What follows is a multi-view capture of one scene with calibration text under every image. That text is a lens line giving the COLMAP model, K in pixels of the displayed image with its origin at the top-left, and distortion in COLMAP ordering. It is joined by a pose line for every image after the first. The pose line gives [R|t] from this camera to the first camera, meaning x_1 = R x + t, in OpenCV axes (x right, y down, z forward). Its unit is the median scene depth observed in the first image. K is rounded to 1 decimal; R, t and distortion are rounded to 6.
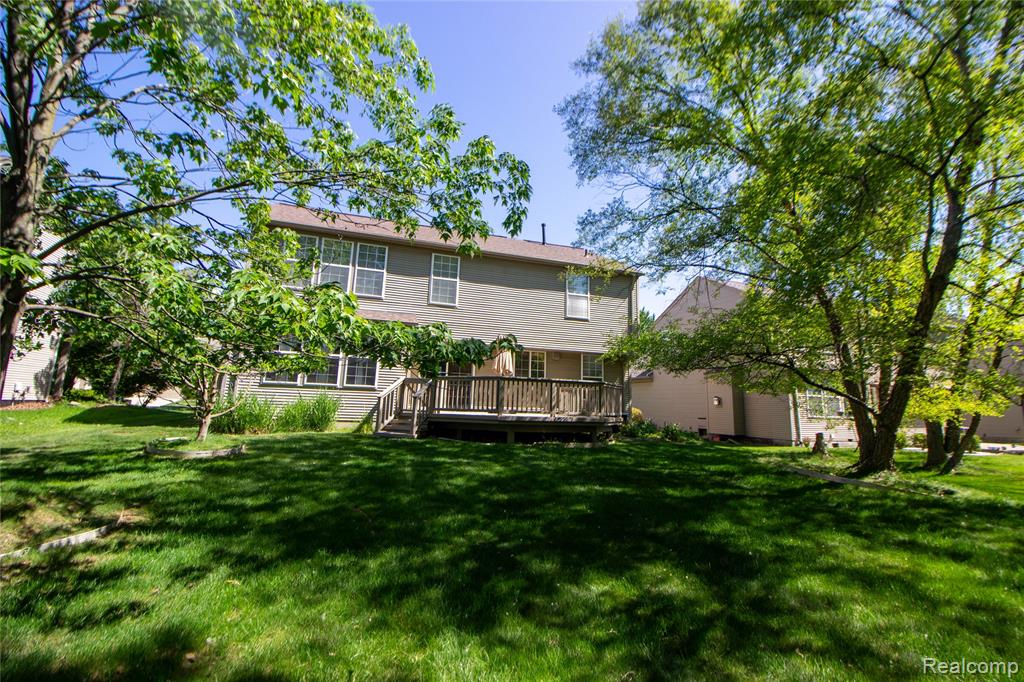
lens RADIAL K [[472.9, 0, 512.0], [0, 472.9, 341.0], [0, 0, 1]] dist [-0.018078, -0.000557]
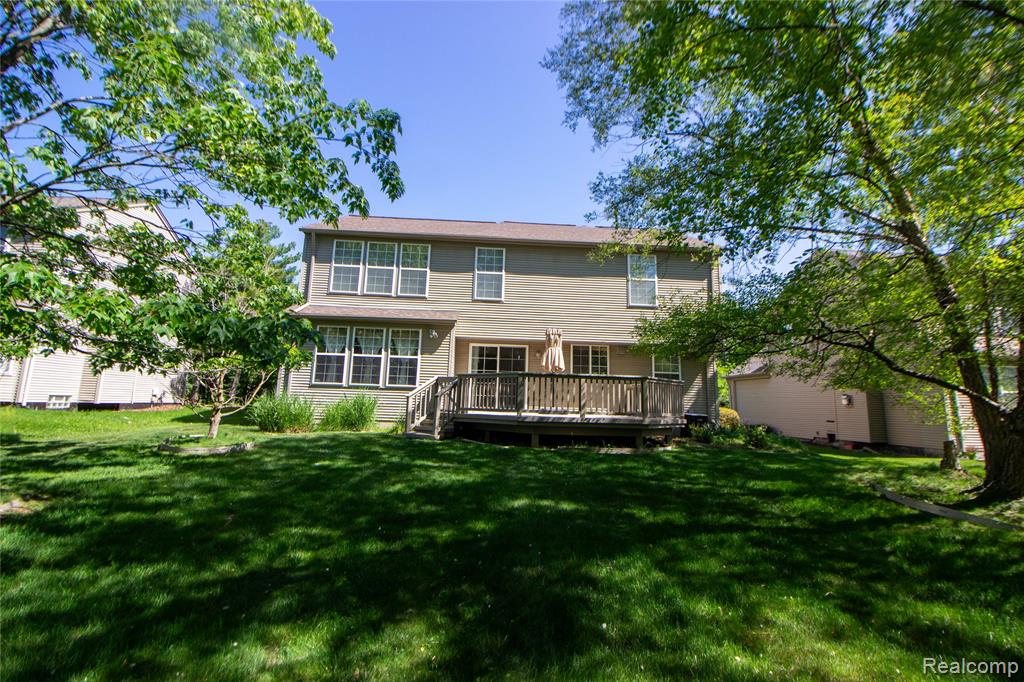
lens RADIAL K [[483.1, 0, 512.0], [0, 483.1, 341.0], [0, 0, 1]] dist [0.001066, -0.015460]
pose [[0.960247, -0.039632, -0.276324, 0.188931], [0.039396, 0.999203, -0.006408, 0.016098], [0.276358, -0.004733, 0.961043, 0.083690]]
